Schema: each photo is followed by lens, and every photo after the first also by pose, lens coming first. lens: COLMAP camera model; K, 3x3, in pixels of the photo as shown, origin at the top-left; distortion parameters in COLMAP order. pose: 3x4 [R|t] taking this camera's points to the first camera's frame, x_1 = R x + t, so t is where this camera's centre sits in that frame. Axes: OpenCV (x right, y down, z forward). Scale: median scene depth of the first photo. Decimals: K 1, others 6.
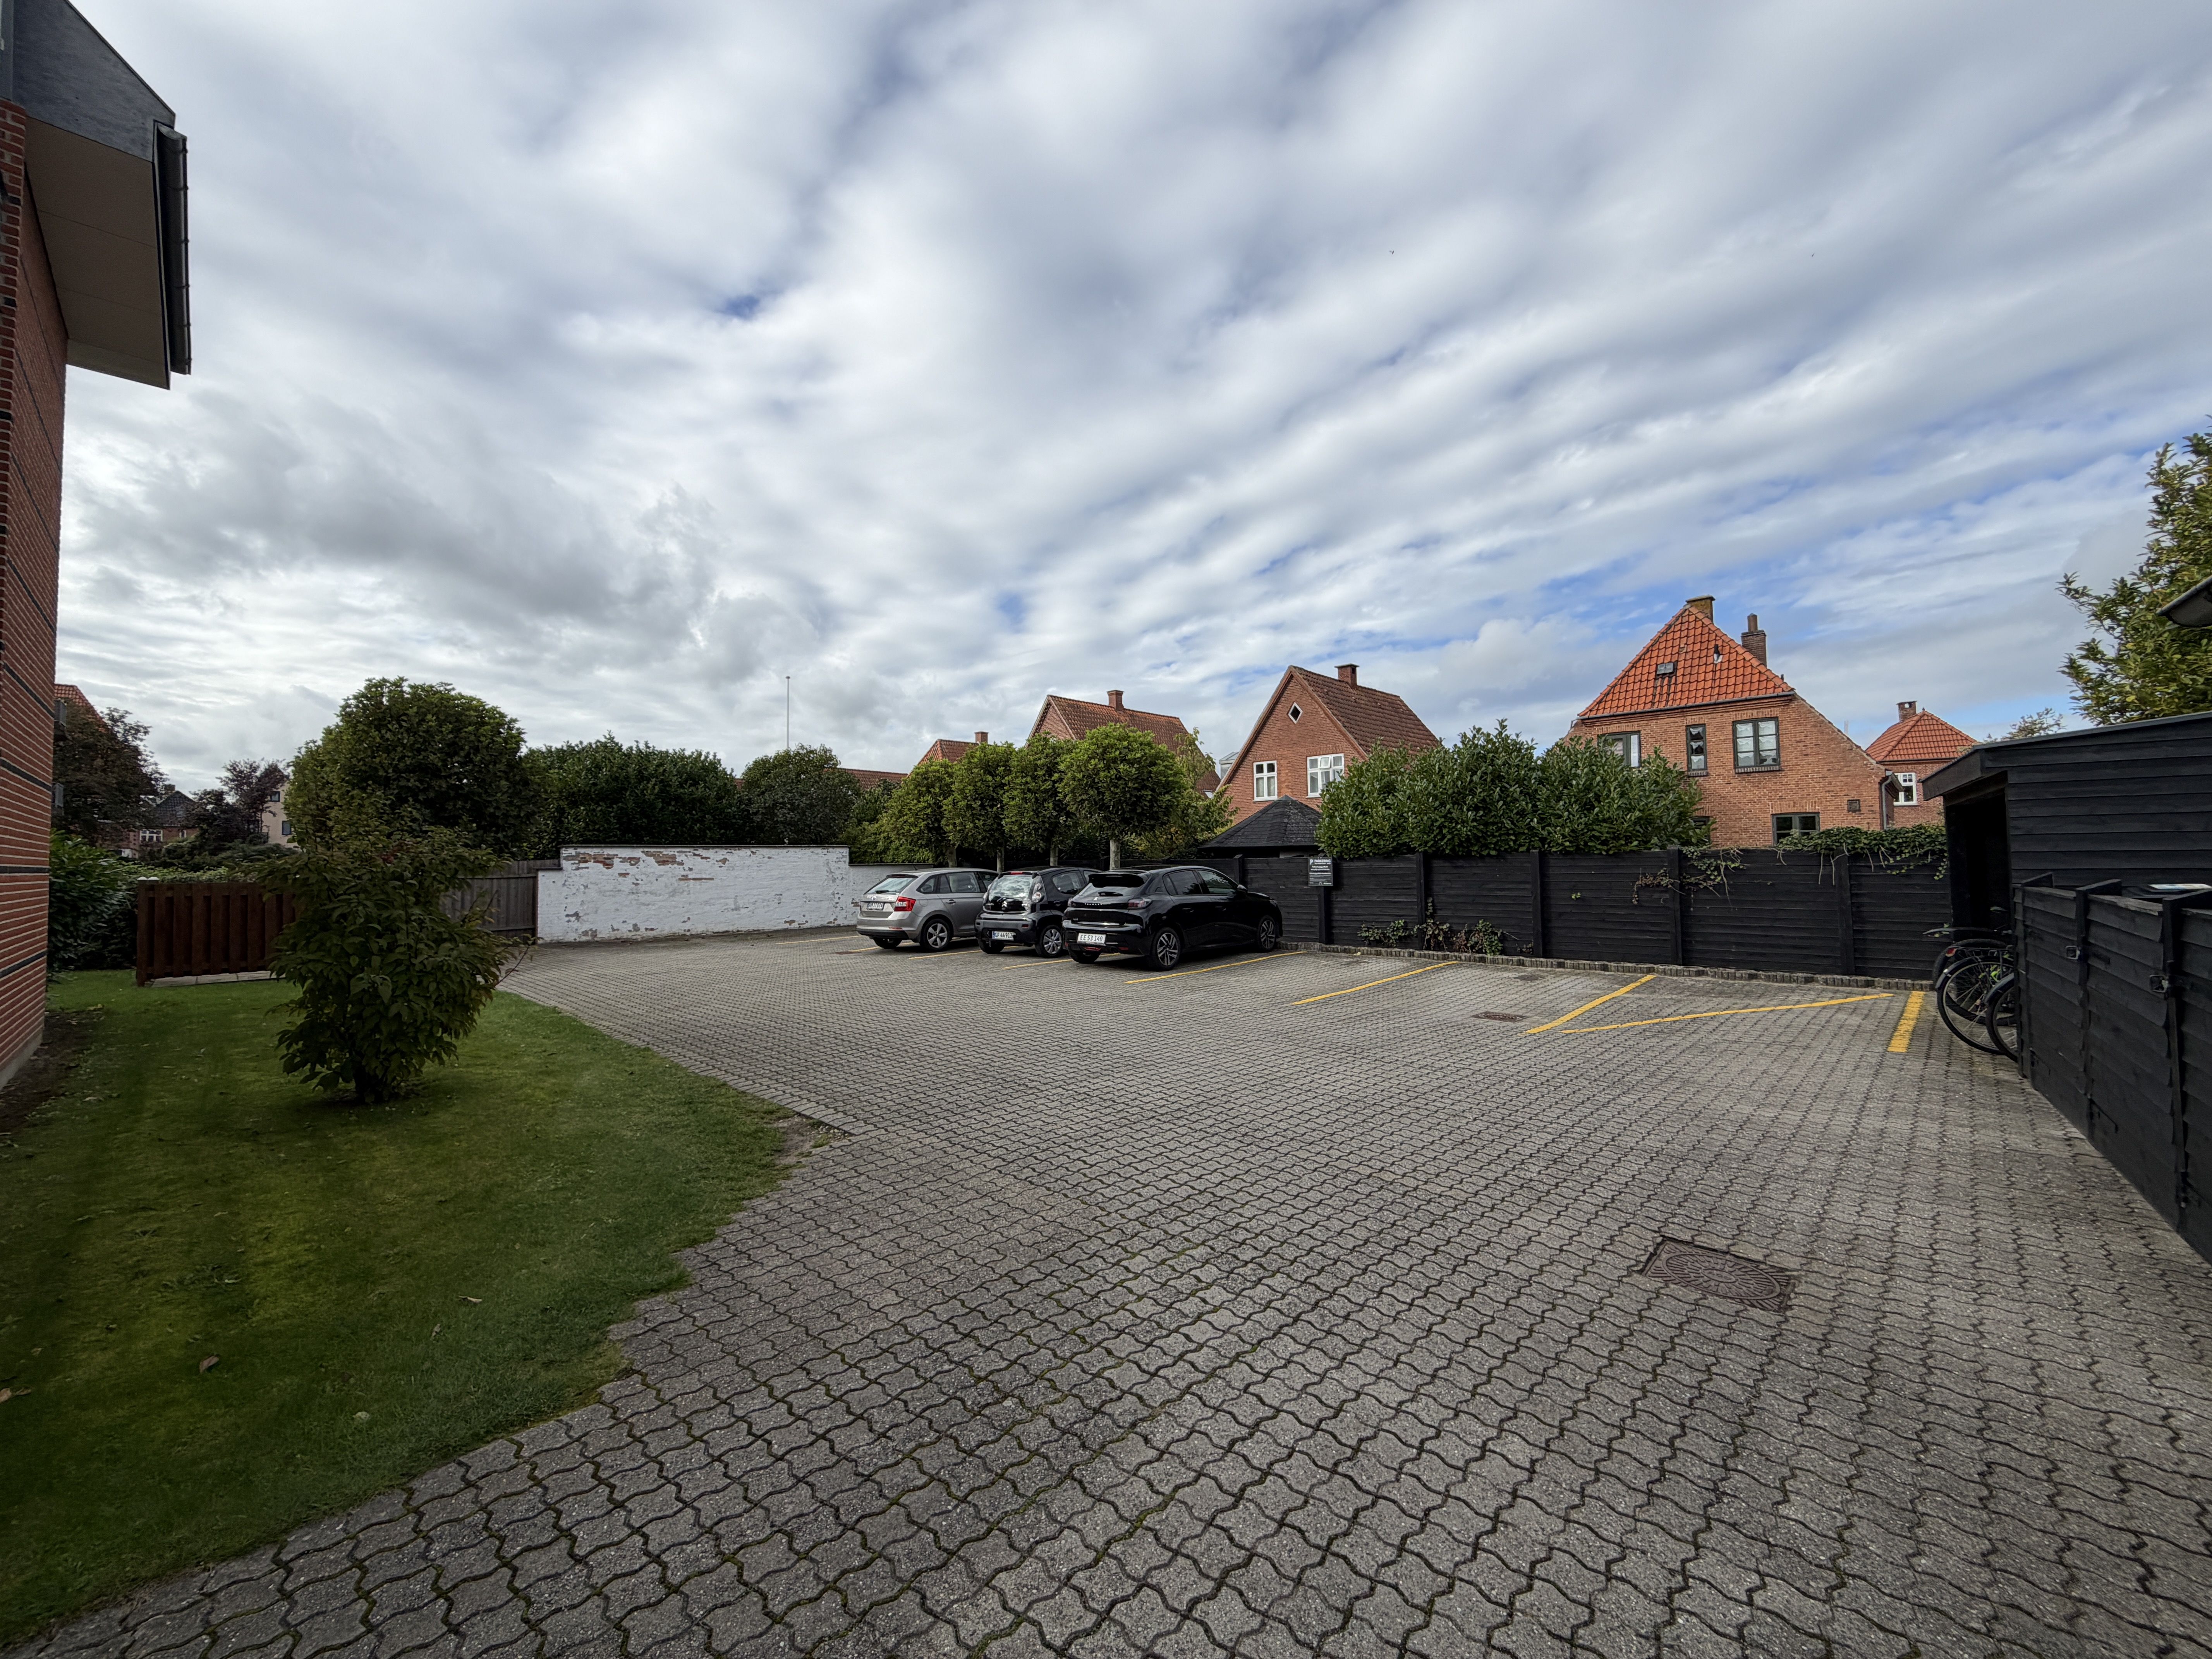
lens RADIAL K [[890.3, 0, 1107.2], [0, 890.3, 838.0], [0, 0, 1]] dist [0.007895, -0.000088]
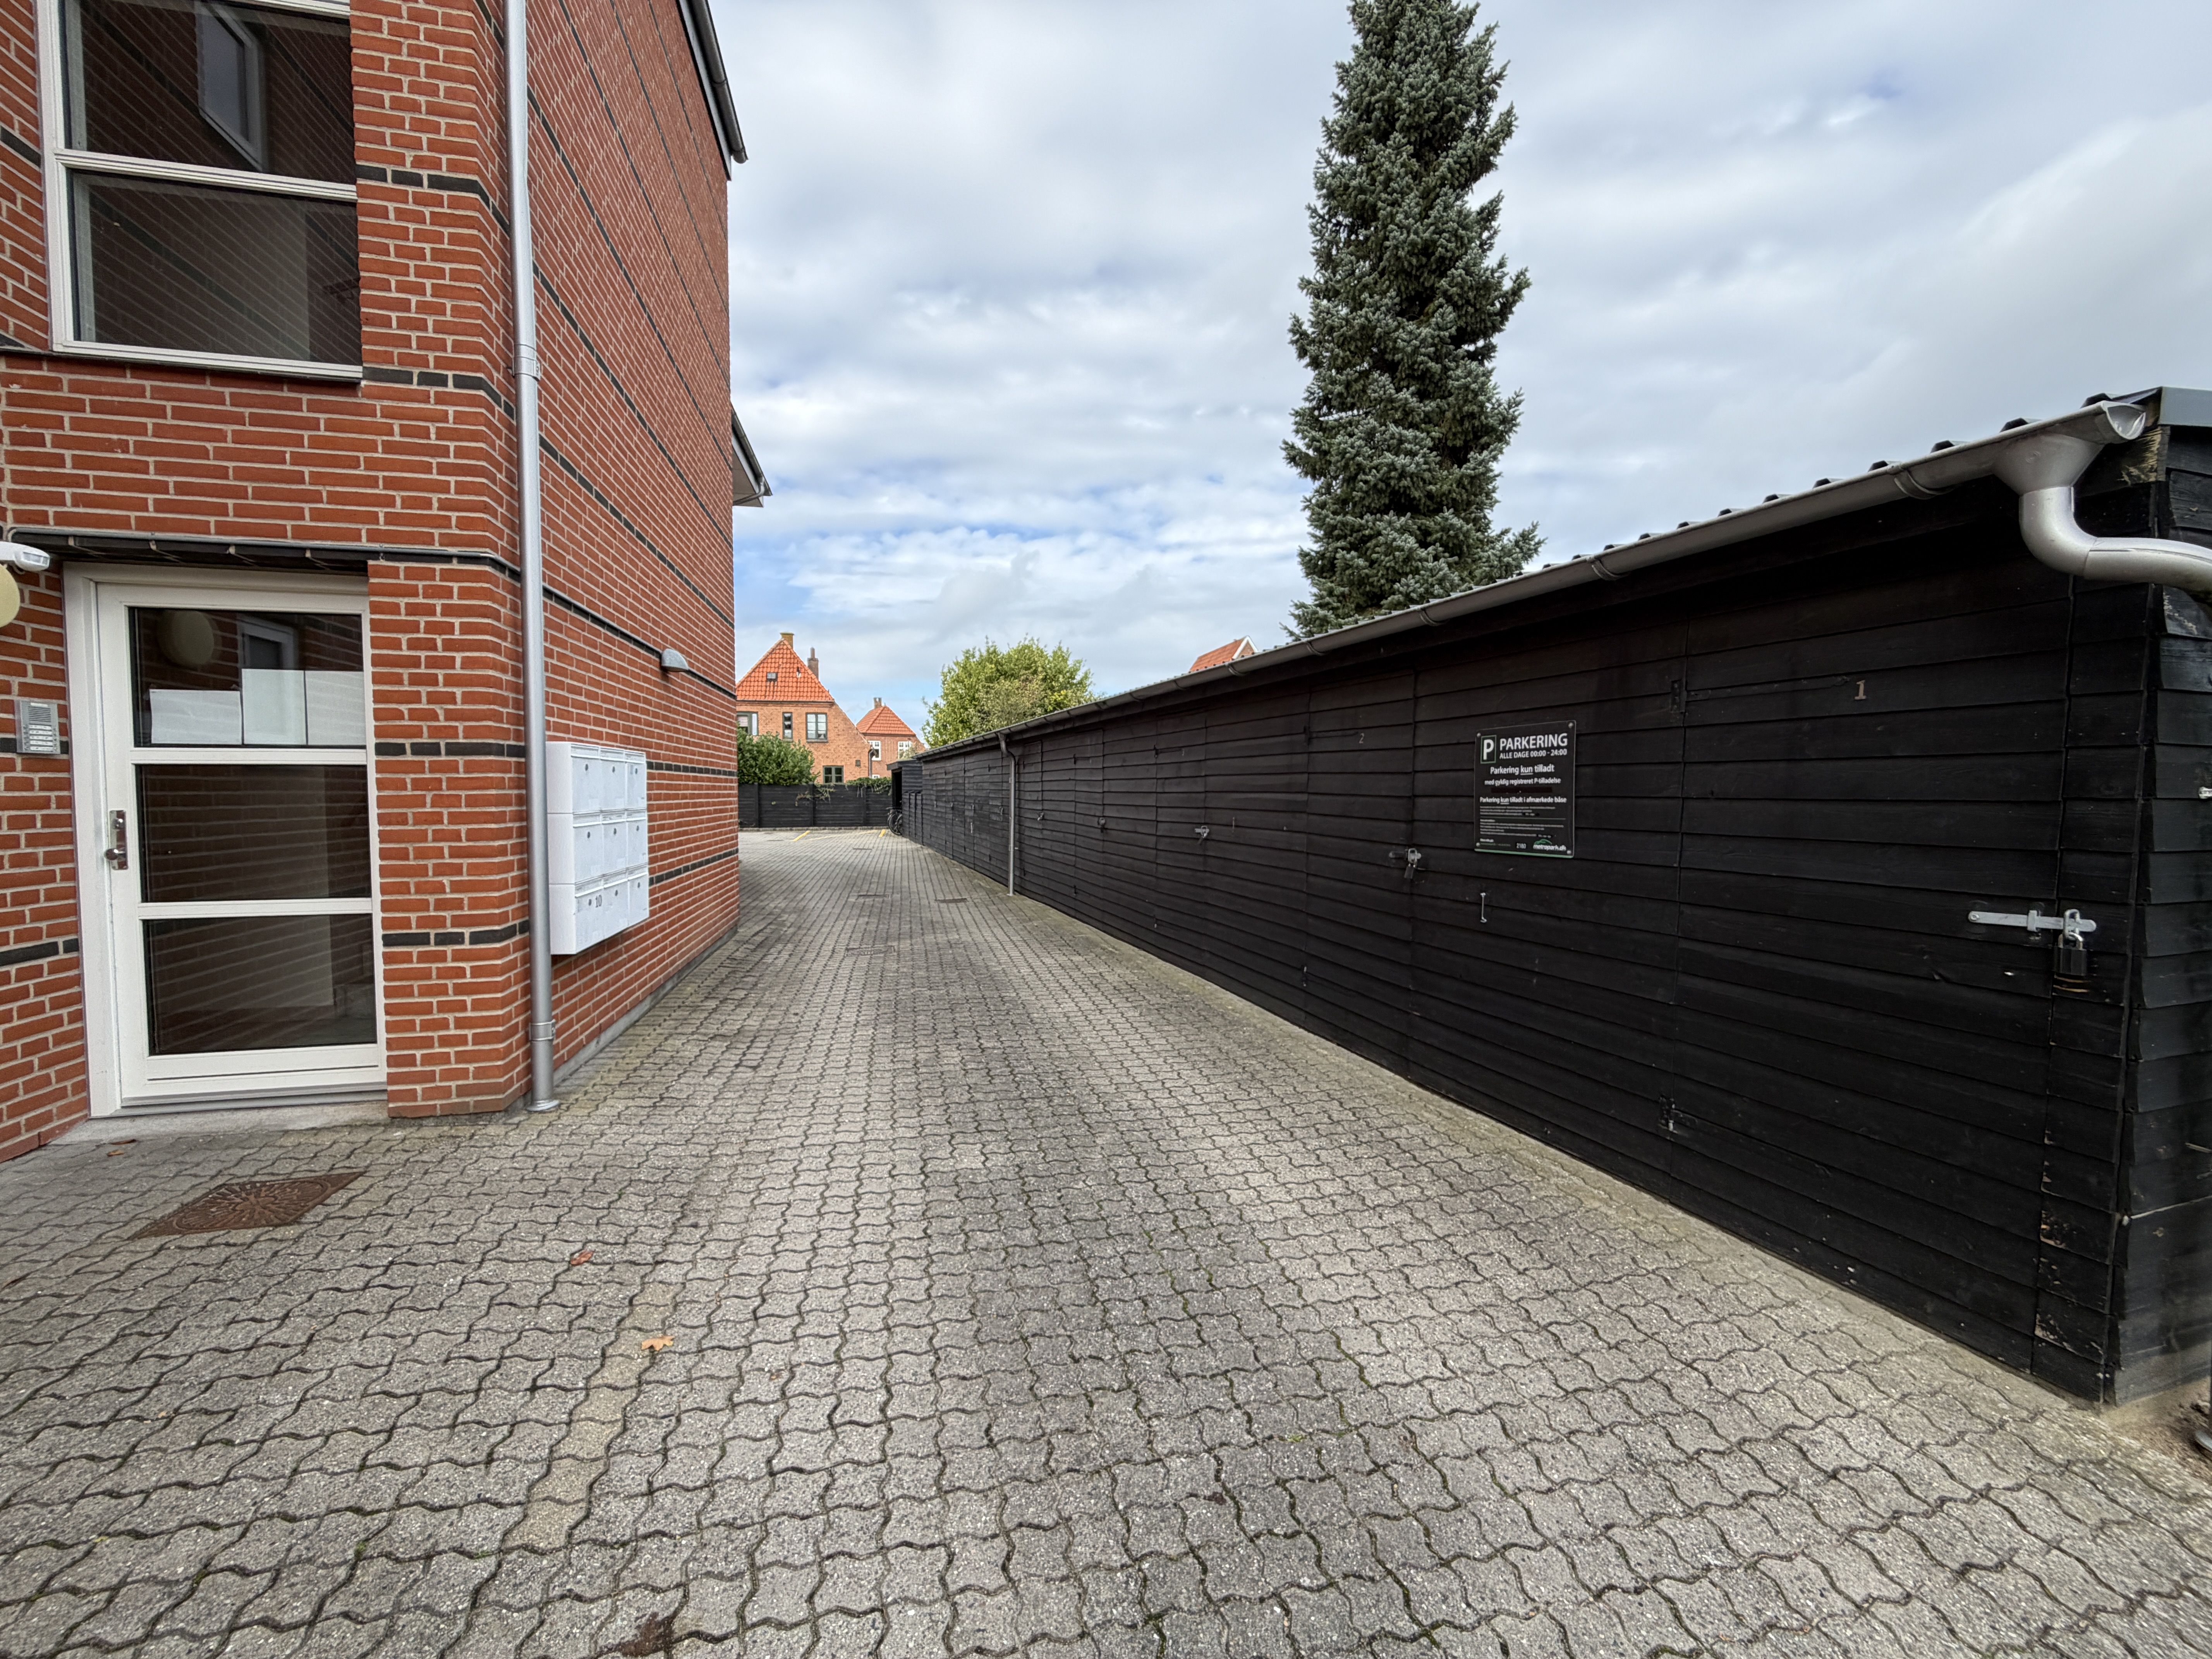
lens RADIAL K [[890.3, 0, 1104.8], [0, 890.3, 832.4], [0, 0, 1]] dist [0.007895, -0.000088]
pose [[0.533228, -0.030677, 0.845415, -0.474853], [-0.032632, 0.997853, 0.056790, -0.011765], [-0.845342, -0.057870, 0.531082, -0.445666]]
